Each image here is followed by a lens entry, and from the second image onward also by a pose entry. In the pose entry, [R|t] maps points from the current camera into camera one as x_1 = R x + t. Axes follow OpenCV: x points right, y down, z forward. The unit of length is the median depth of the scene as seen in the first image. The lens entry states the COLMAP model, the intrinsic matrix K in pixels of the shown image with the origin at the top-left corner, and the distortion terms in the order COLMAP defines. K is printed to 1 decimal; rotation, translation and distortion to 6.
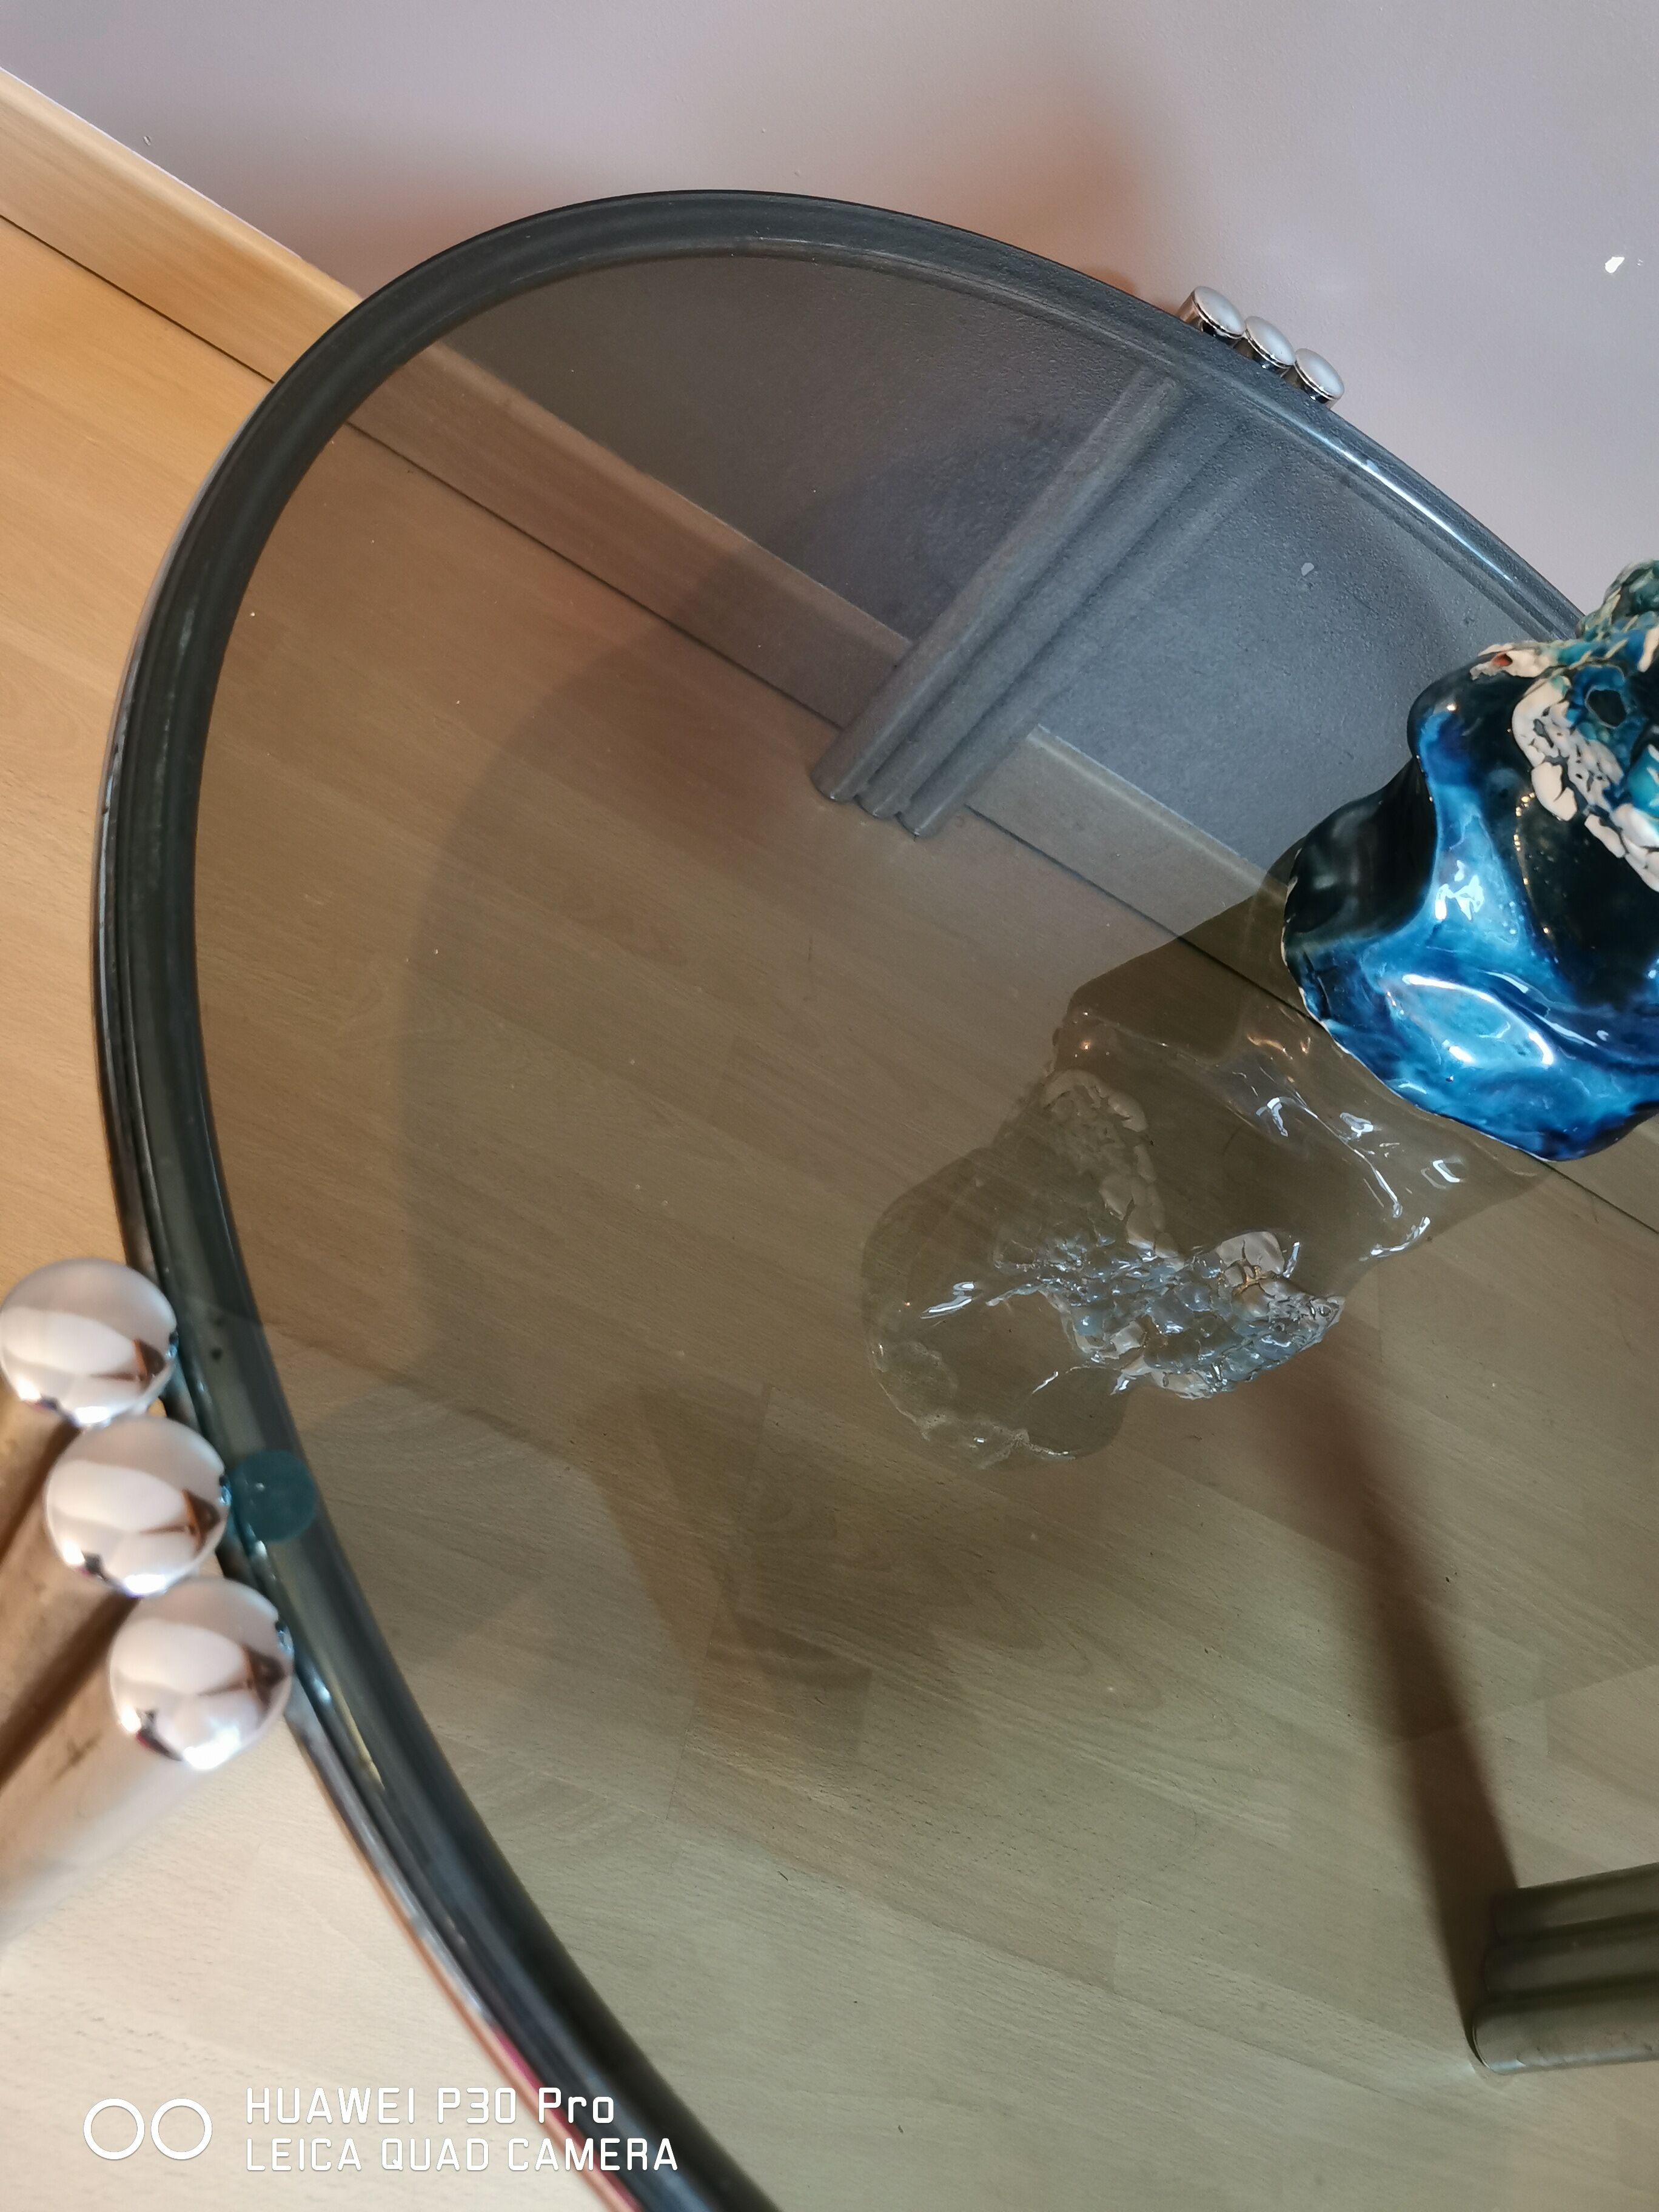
lens RADIAL K [[1770.9, 0, 829.0], [0, 1770.9, 1093.5], [0, 0, 1]] dist [0.031899, -0.027013]
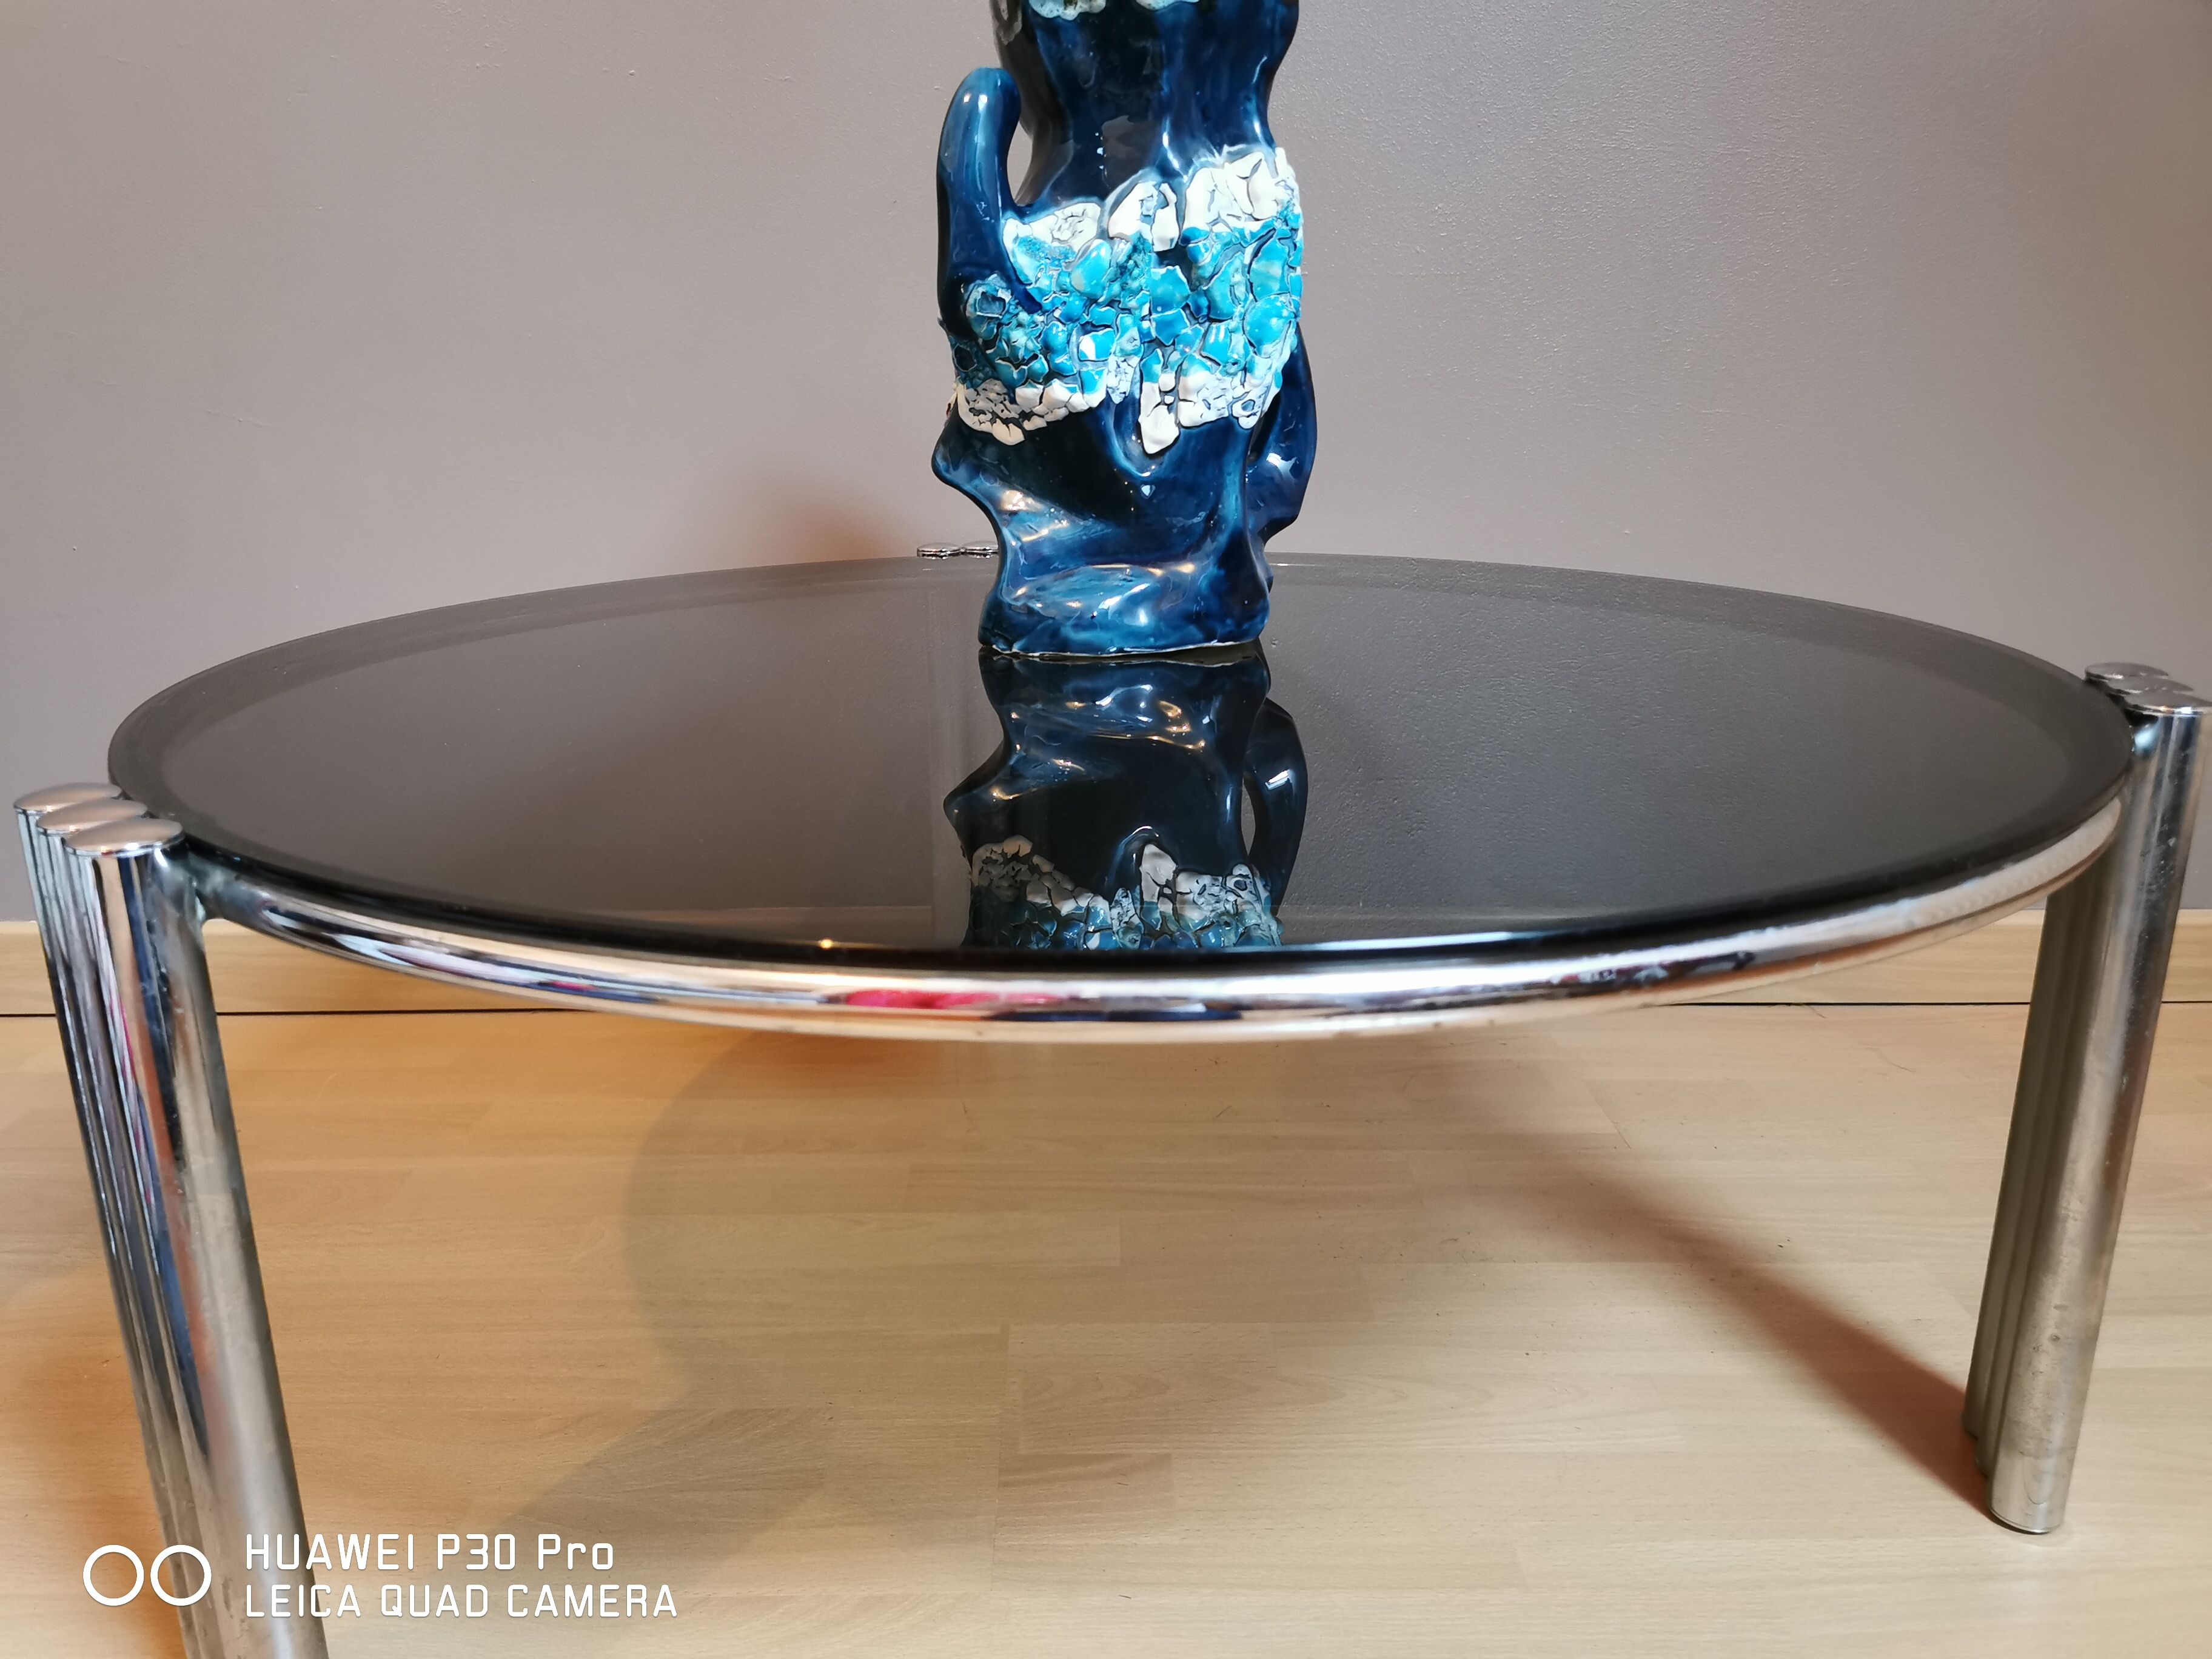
lens RADIAL K [[1770.9, 0, 1097.5], [0, 1770.9, 825.2], [0, 0, 1]] dist [0.031899, -0.027013]
pose [[0.839549, -0.541038, 0.049354, 0.152230], [0.459833, 0.659274, -0.594905, 0.764599], [0.289328, 0.522146, 0.802279, -0.047994]]
